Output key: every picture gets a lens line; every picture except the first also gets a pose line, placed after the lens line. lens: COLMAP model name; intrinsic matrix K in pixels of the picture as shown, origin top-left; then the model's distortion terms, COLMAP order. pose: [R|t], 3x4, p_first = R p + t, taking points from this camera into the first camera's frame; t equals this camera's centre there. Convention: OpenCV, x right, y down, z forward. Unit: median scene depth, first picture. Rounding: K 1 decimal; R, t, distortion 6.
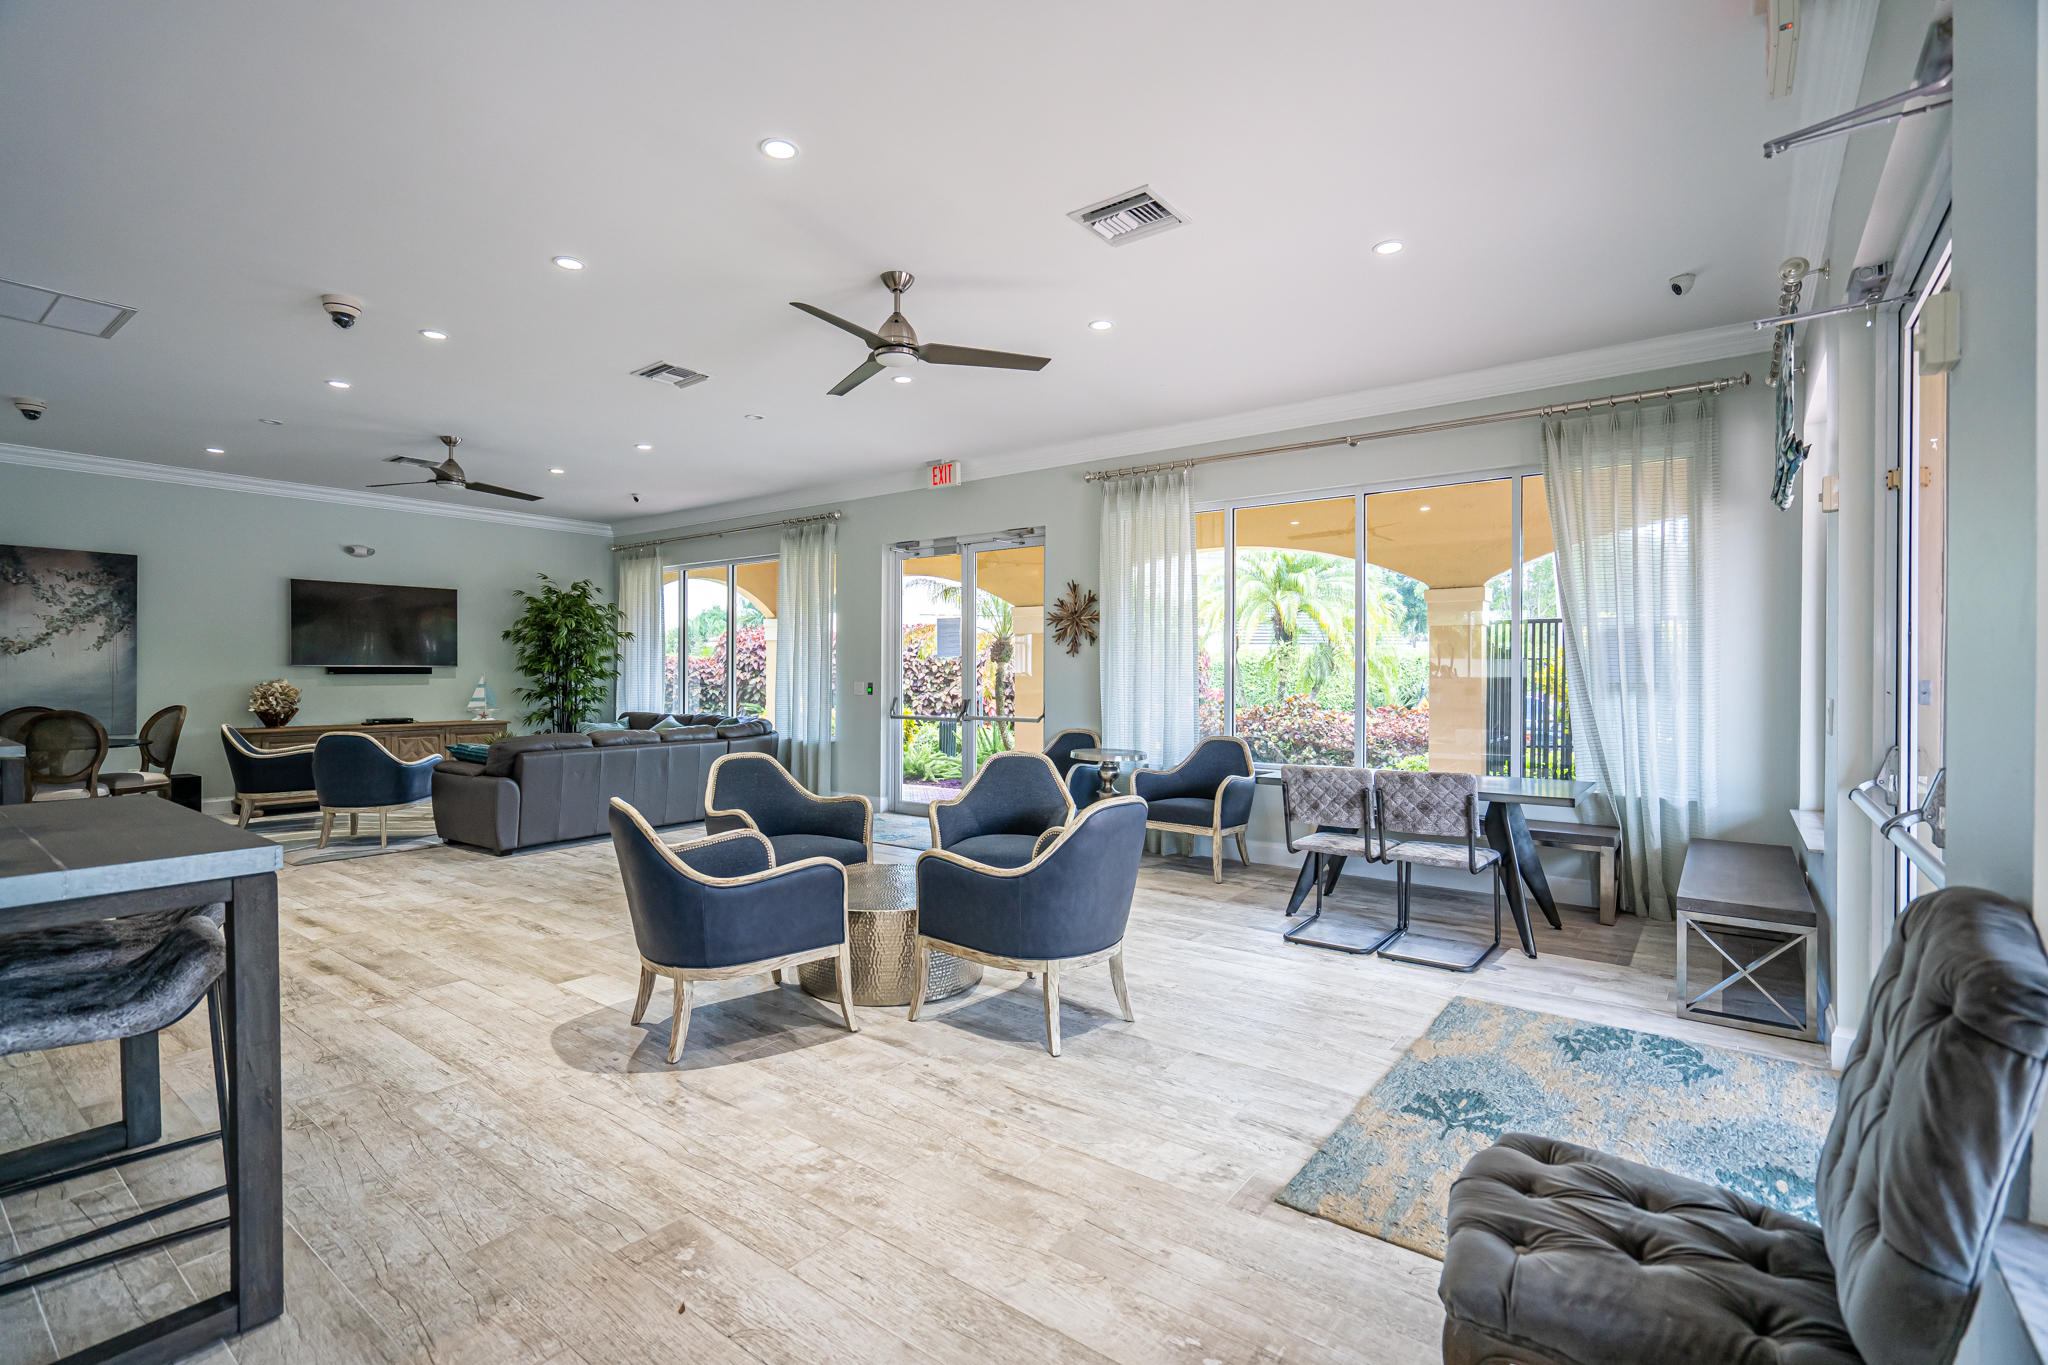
lens RADIAL K [[945.8, 0, 1024.0], [0, 945.8, 682.5], [0, 0, 1]] dist [0.032901, -0.000177]
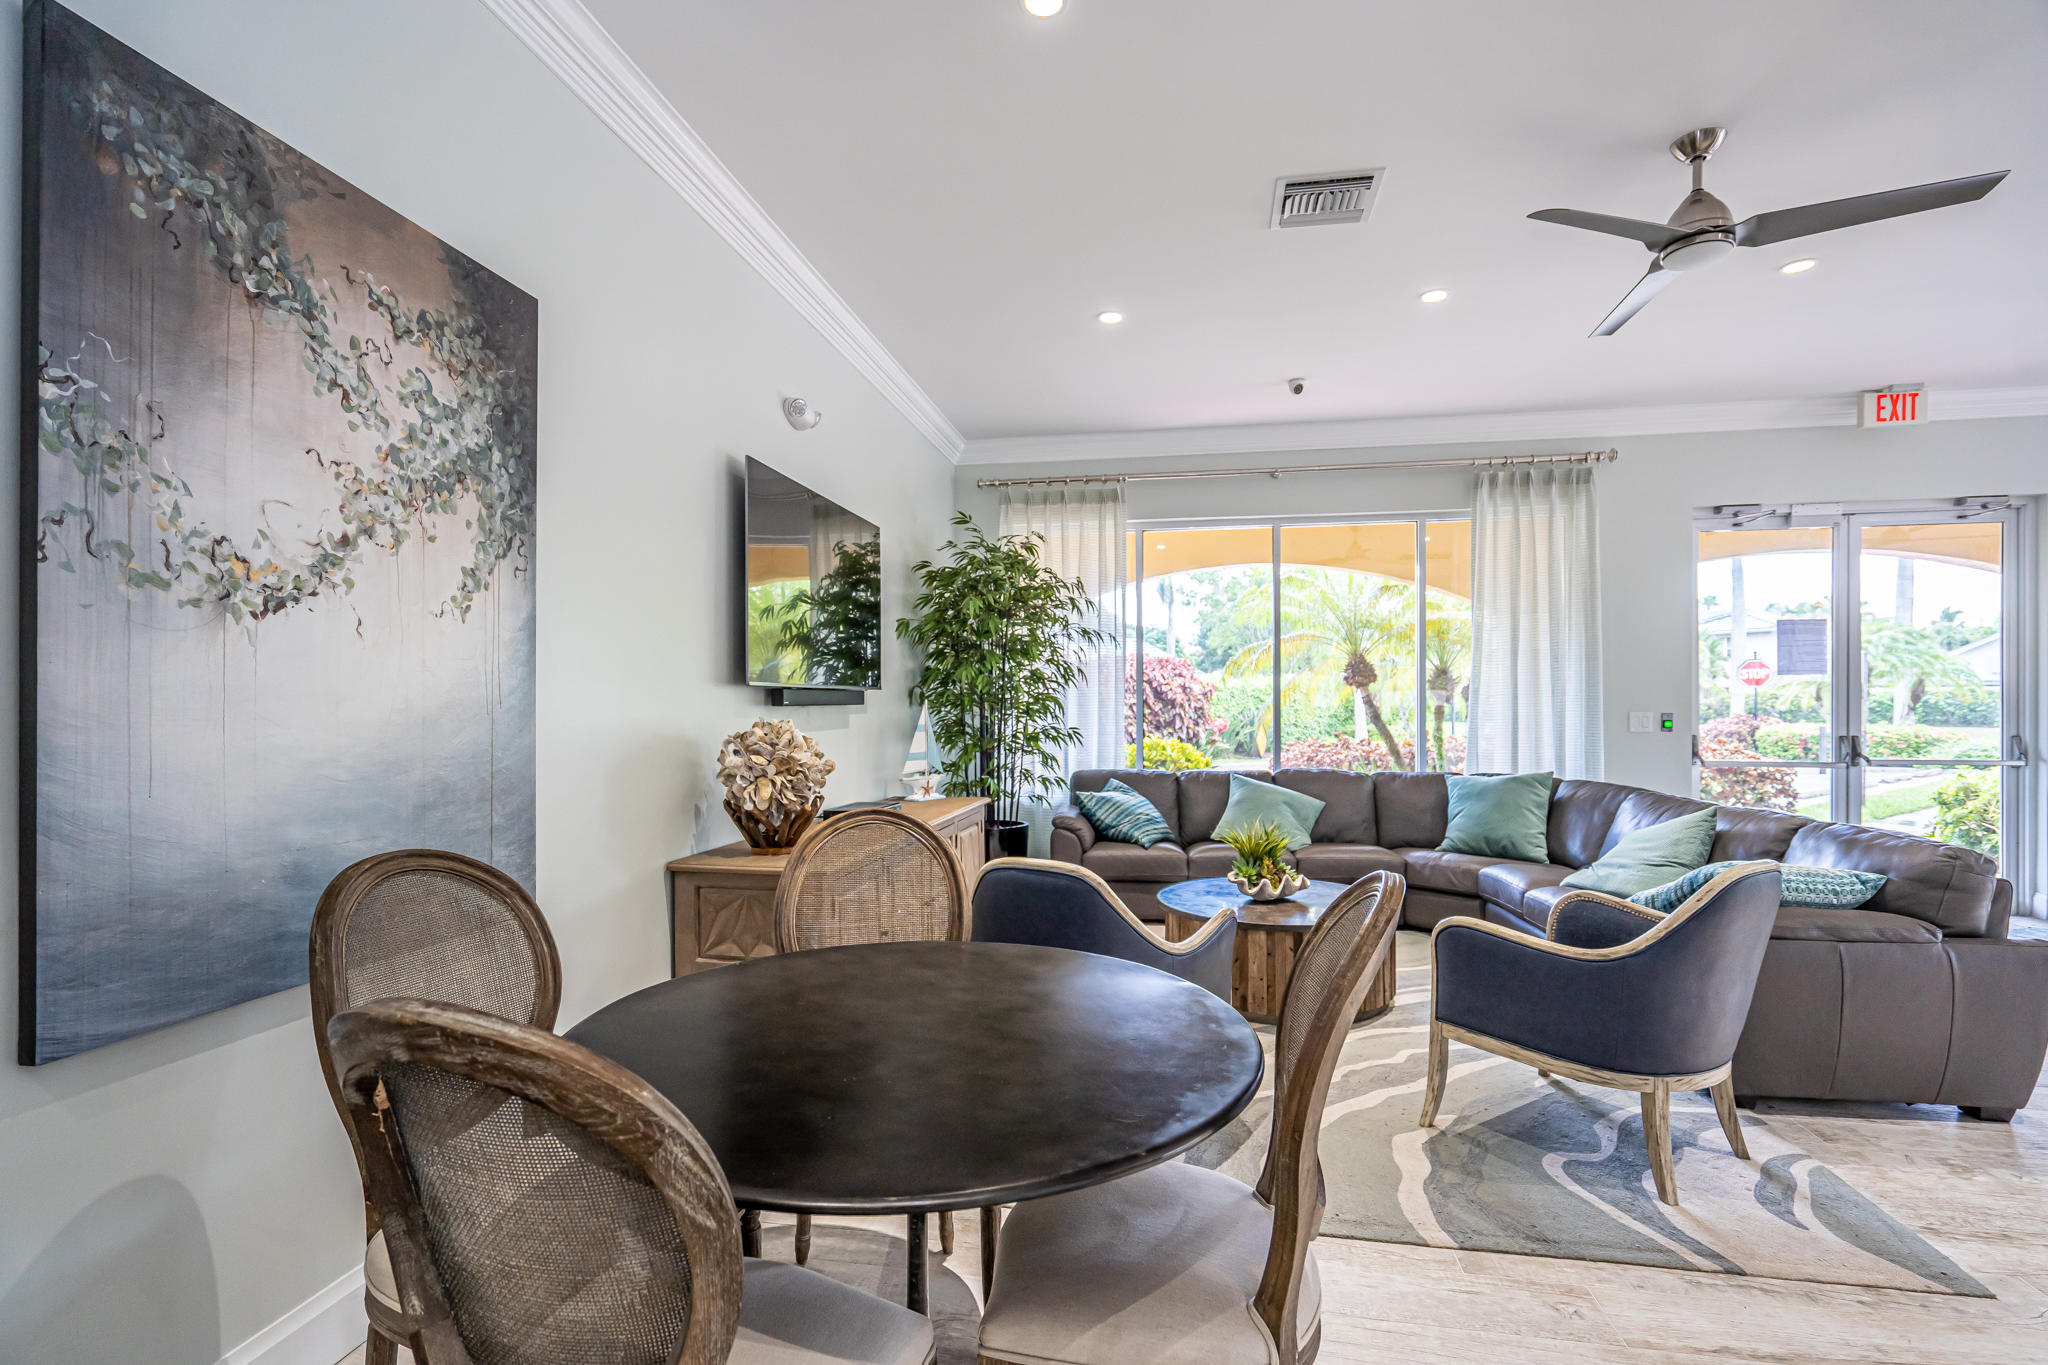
lens RADIAL K [[867.8, 0, 1024.0], [0, 867.8, 682.5], [0, 0, 1]] dist [0.001232, 0.000071]
pose [[0.887382, 0.002223, 0.461030, -0.921890], [0.006039, 0.999847, -0.016446, -0.010637], [-0.460995, 0.017378, 0.887232, 0.716050]]
